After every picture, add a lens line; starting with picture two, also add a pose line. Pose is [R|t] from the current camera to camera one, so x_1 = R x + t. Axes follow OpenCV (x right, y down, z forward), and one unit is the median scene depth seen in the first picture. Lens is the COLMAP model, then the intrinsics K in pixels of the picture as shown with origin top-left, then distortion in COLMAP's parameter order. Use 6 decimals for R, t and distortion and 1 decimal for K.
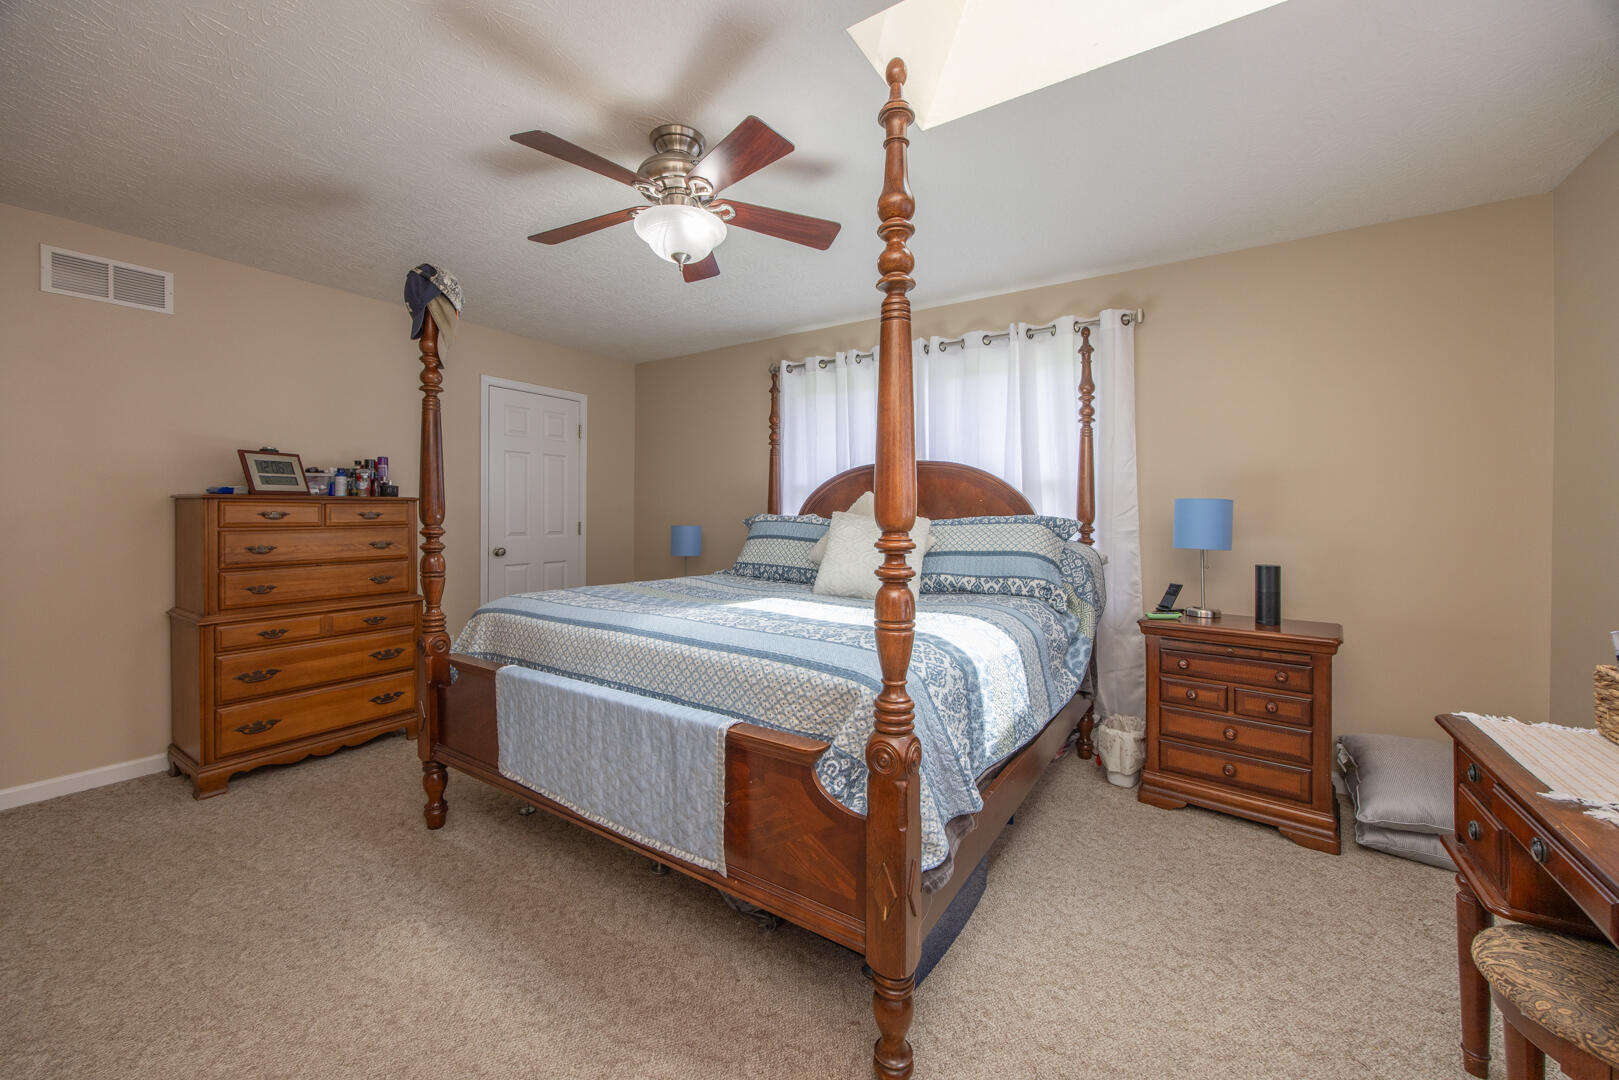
lens RADIAL K [[623.4, 0, 798.5], [0, 623.4, 515.2], [0, 0, 1]] dist [-0.001817, -0.000049]
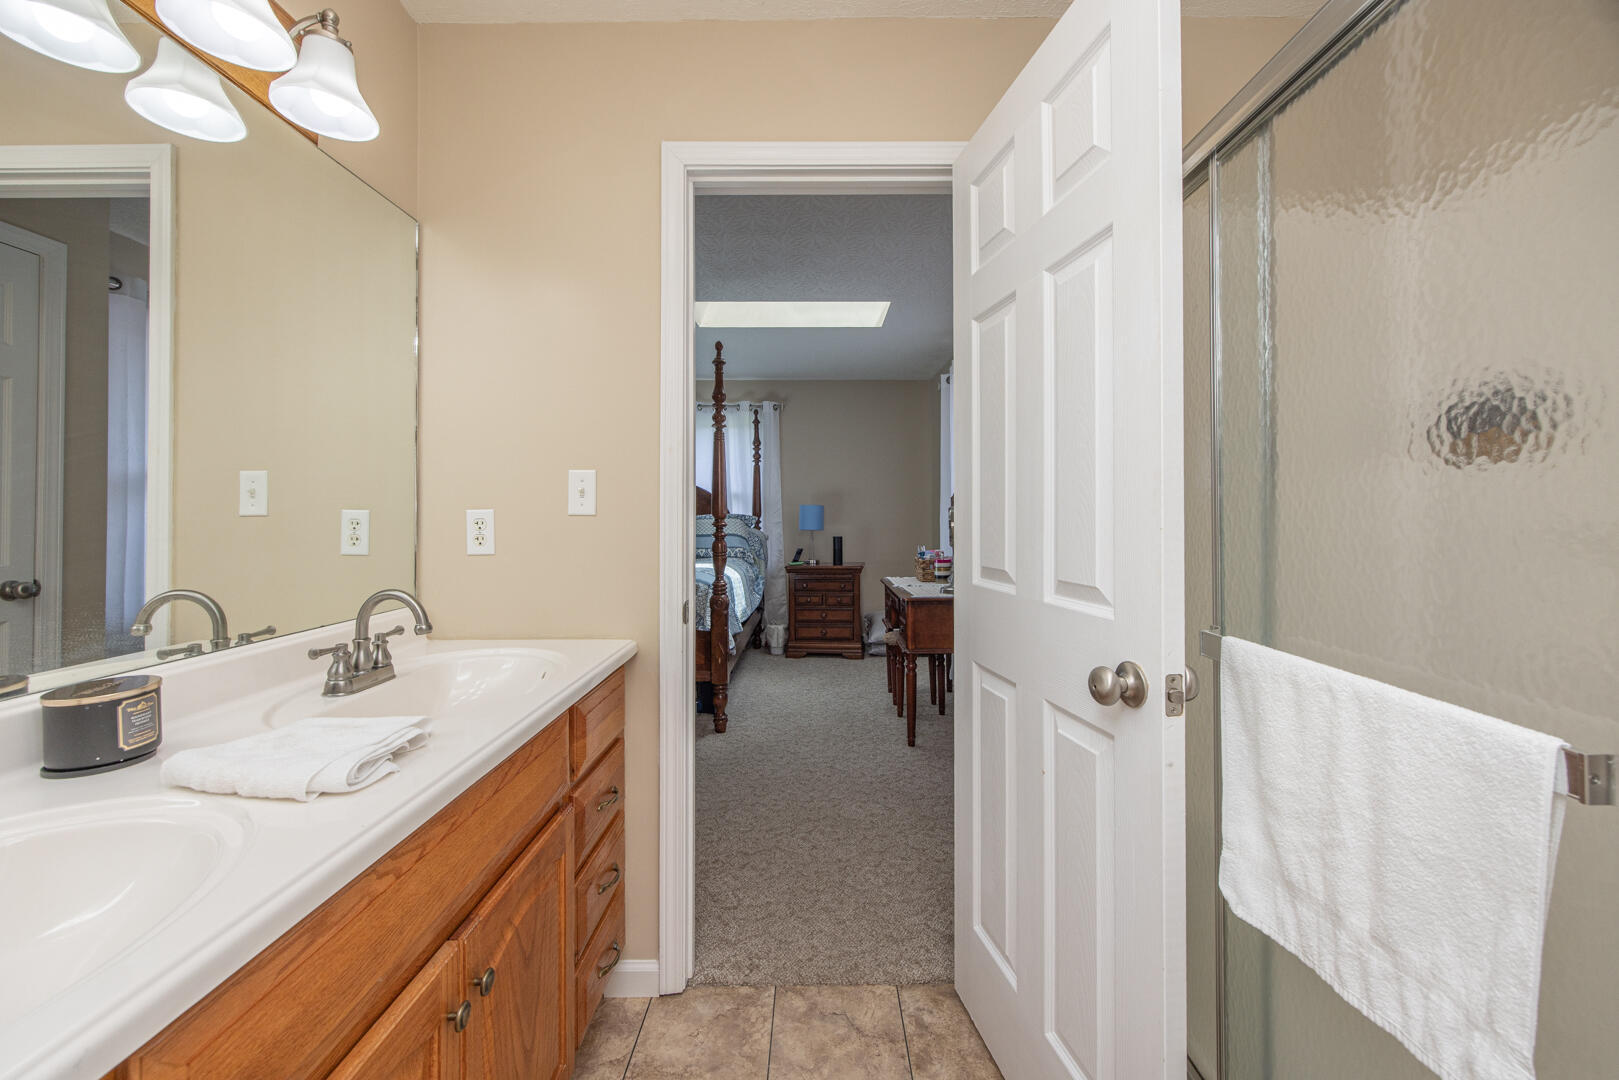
lens RADIAL K [[623.4, 0, 812.4], [0, 623.4, 506.7], [0, 0, 1]] dist [-0.001817, -0.000049]
pose [[0.829378, -0.001559, 0.558686, -0.468076], [0.009193, 0.999899, -0.010857, 0.001790], [-0.558612, 0.014141, 0.829309, -0.663857]]
